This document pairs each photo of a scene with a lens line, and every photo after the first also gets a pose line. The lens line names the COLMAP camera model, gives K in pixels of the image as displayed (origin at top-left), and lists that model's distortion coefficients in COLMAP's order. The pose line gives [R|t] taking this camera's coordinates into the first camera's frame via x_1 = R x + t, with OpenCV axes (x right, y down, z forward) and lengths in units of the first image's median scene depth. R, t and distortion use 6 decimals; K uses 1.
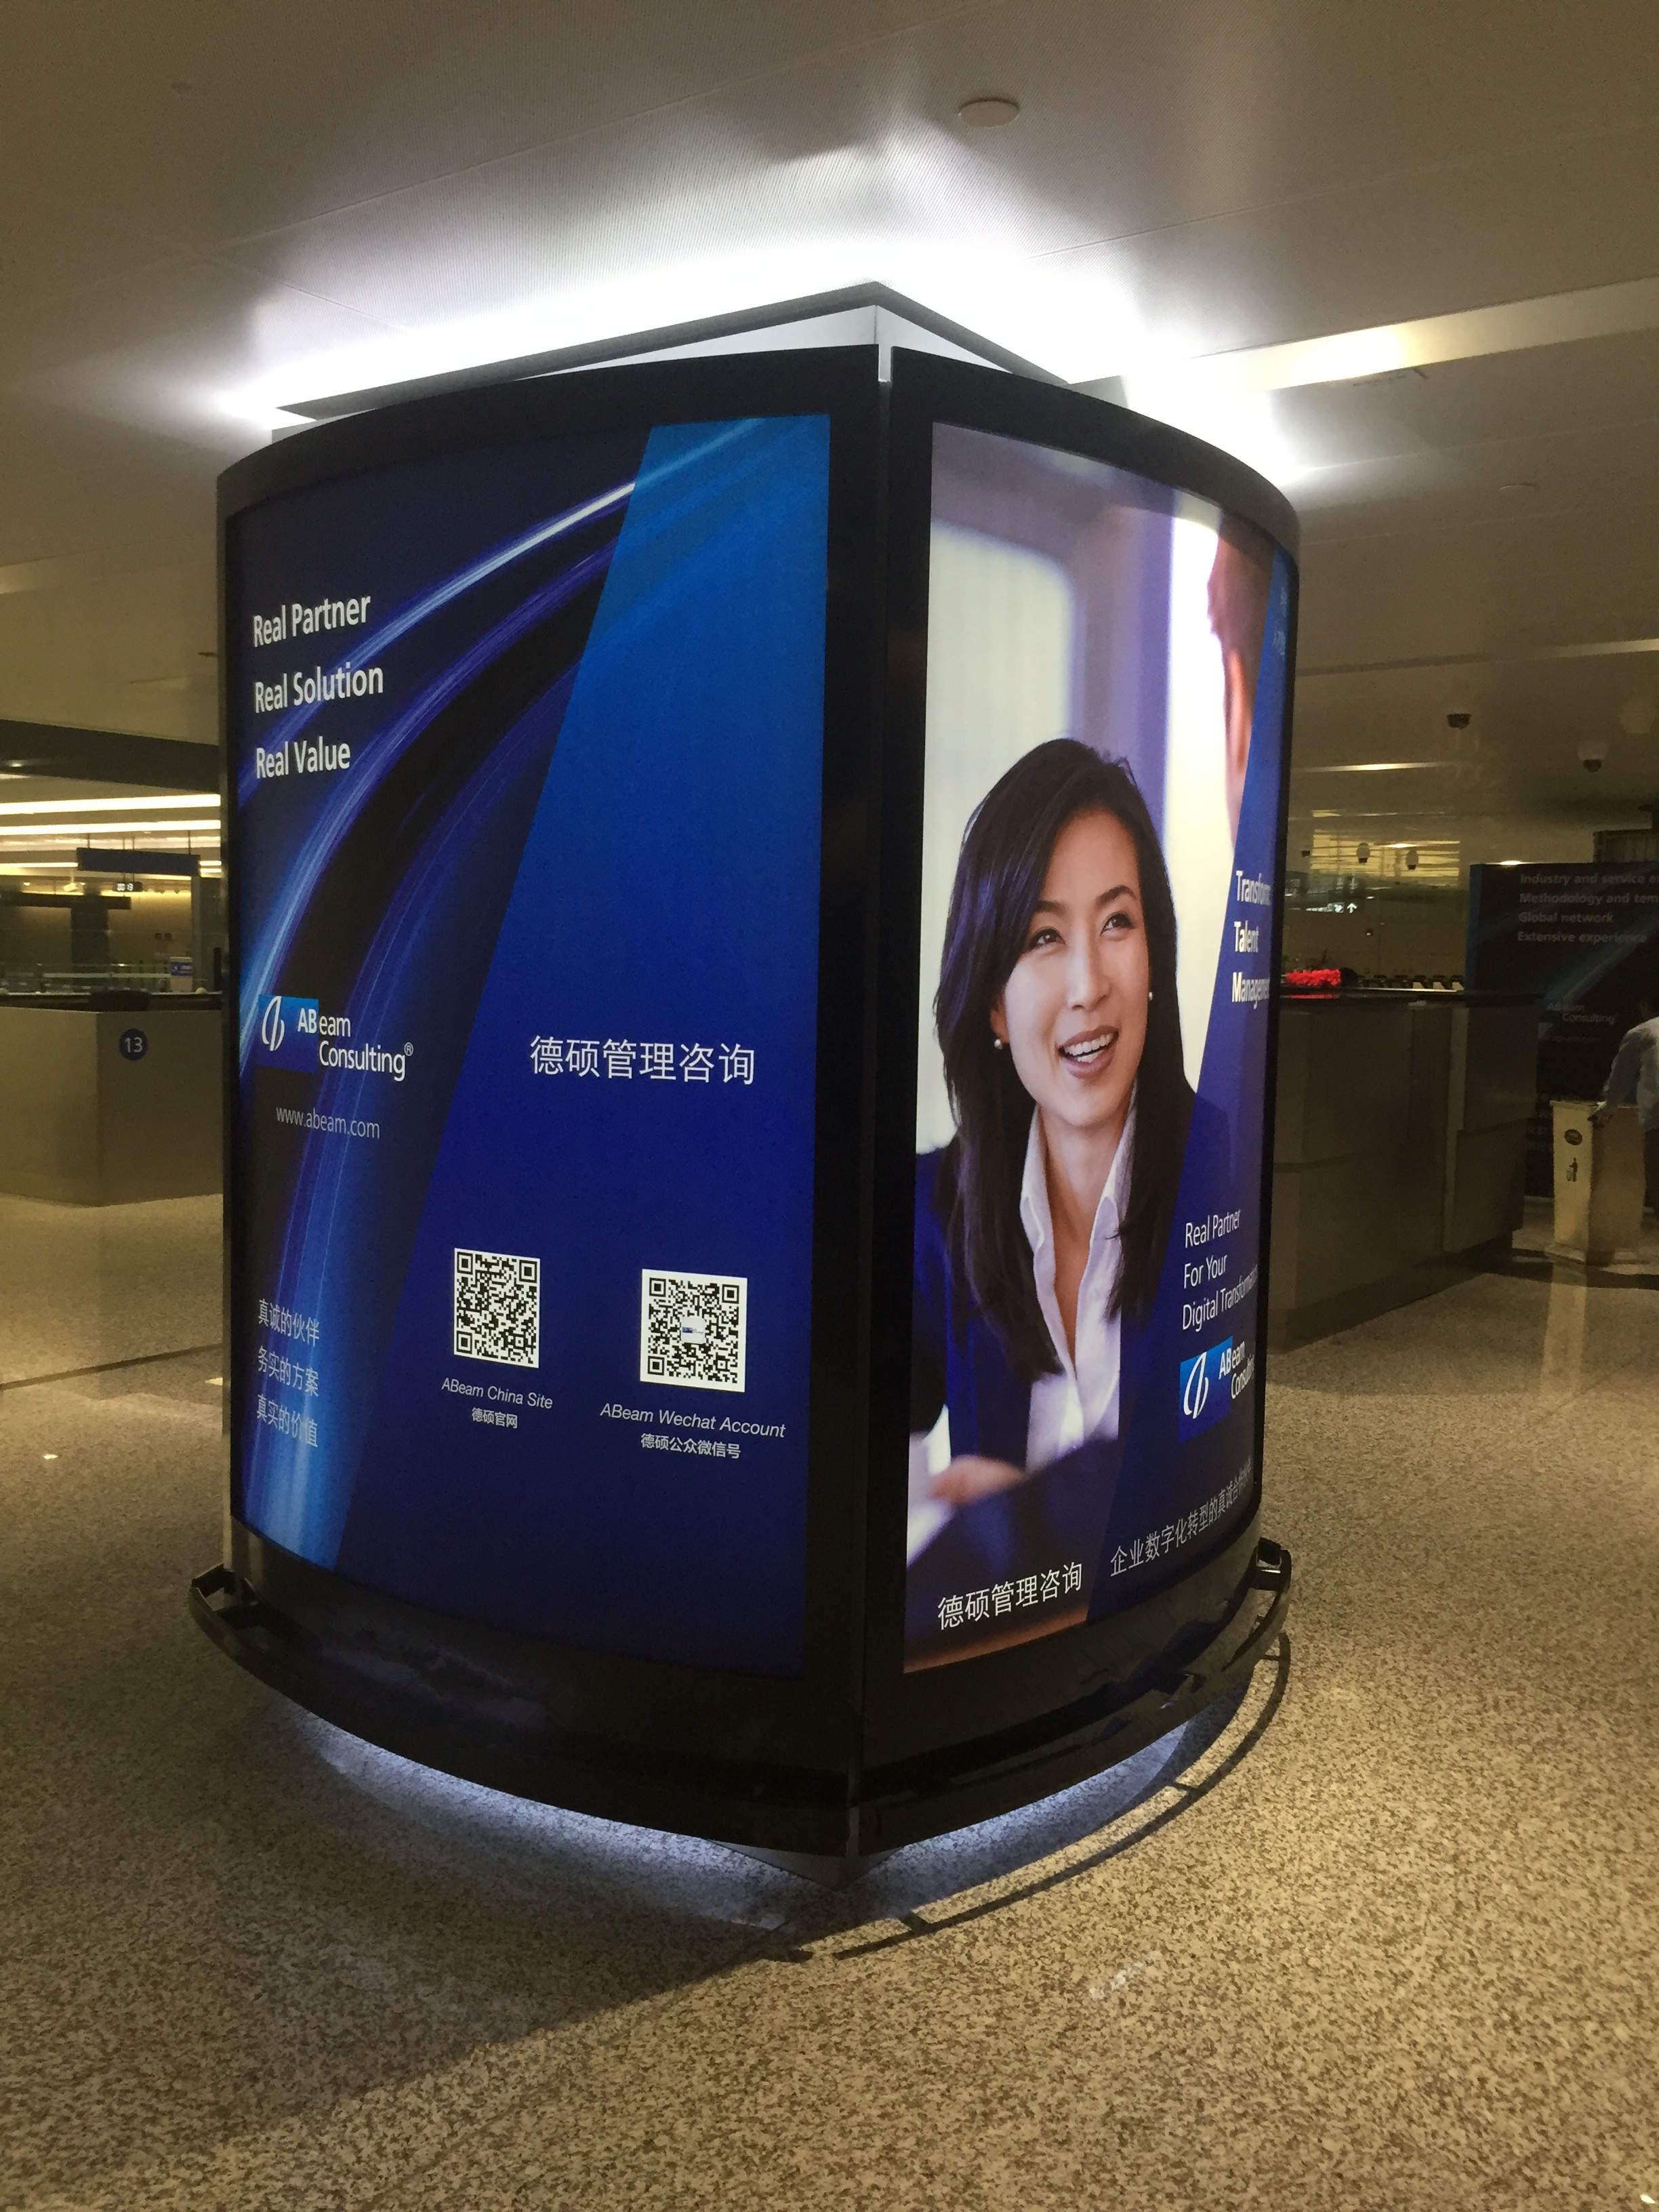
lens RADIAL K [[1888.6, 0, 827.0], [0, 1888.6, 1102.0], [0, 0, 1]] dist [0.047962, -0.015069]
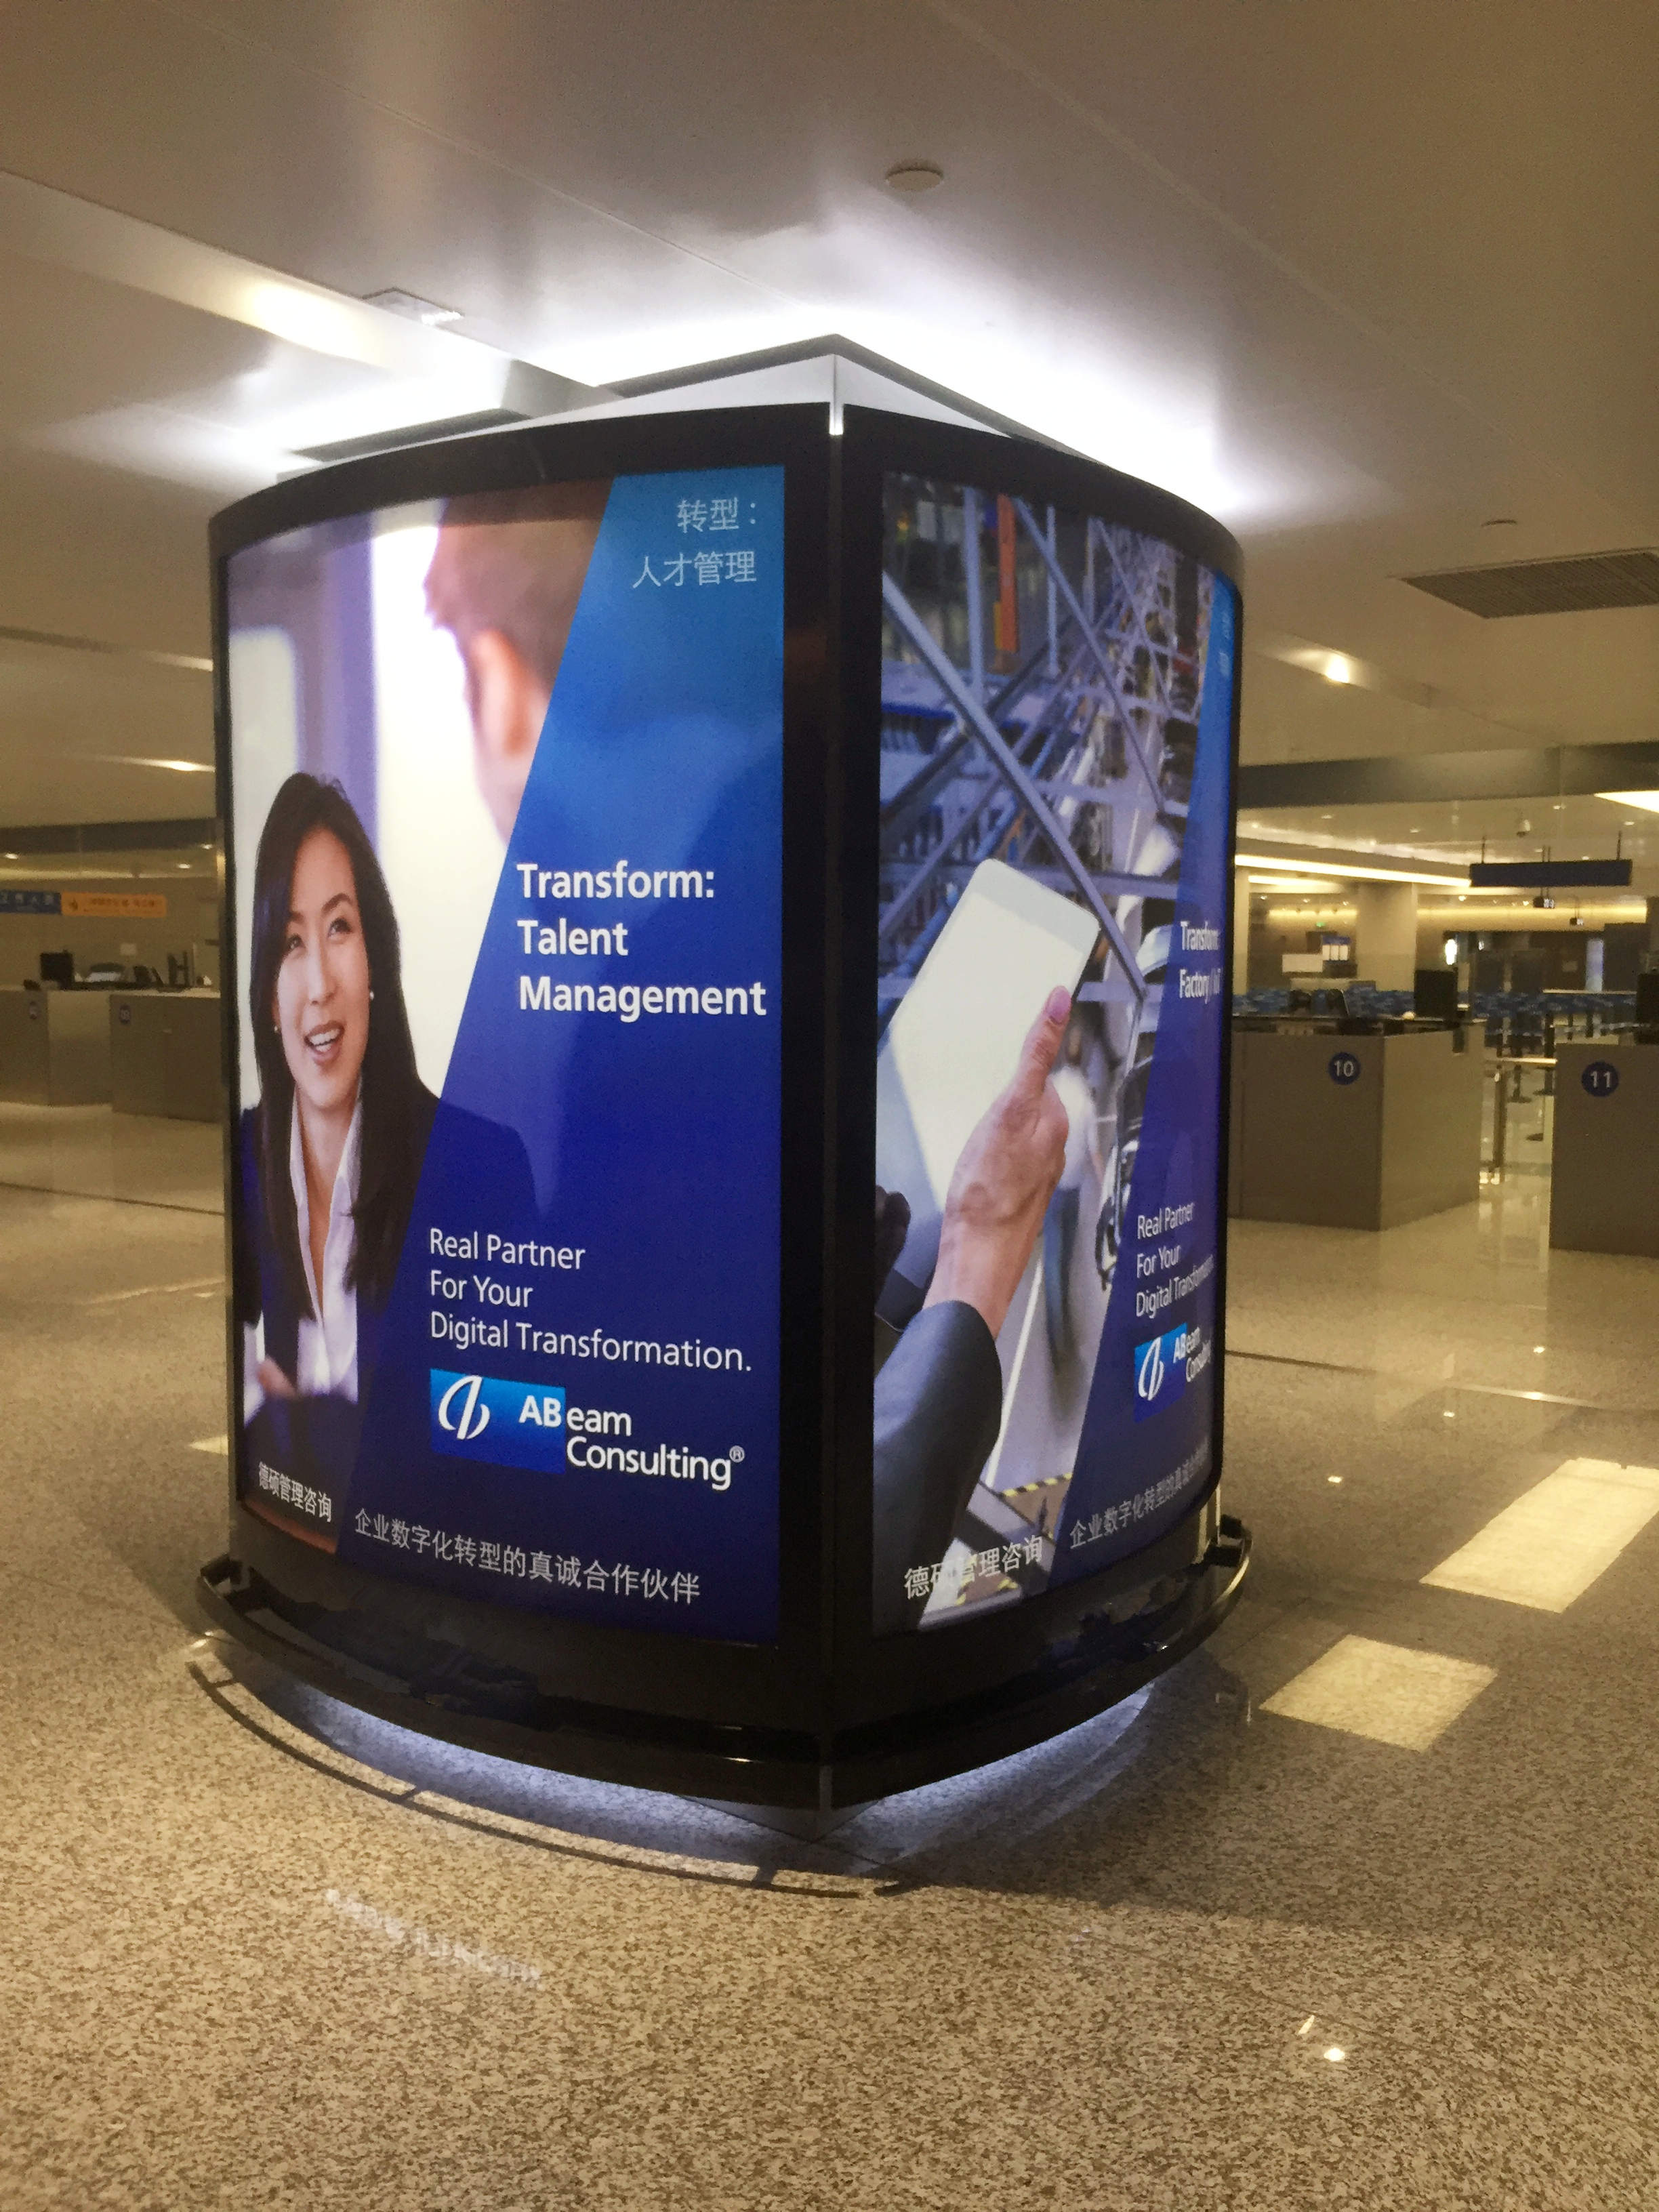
lens RADIAL K [[1888.6, 0, 827.8], [0, 1888.6, 1113.1], [0, 0, 1]] dist [0.047962, -0.015069]
pose [[0.009244, 0.063645, -0.997930, 1.257416], [-0.089196, 0.994047, 0.062571, -0.081458], [0.995971, 0.088433, 0.014866, 1.269499]]
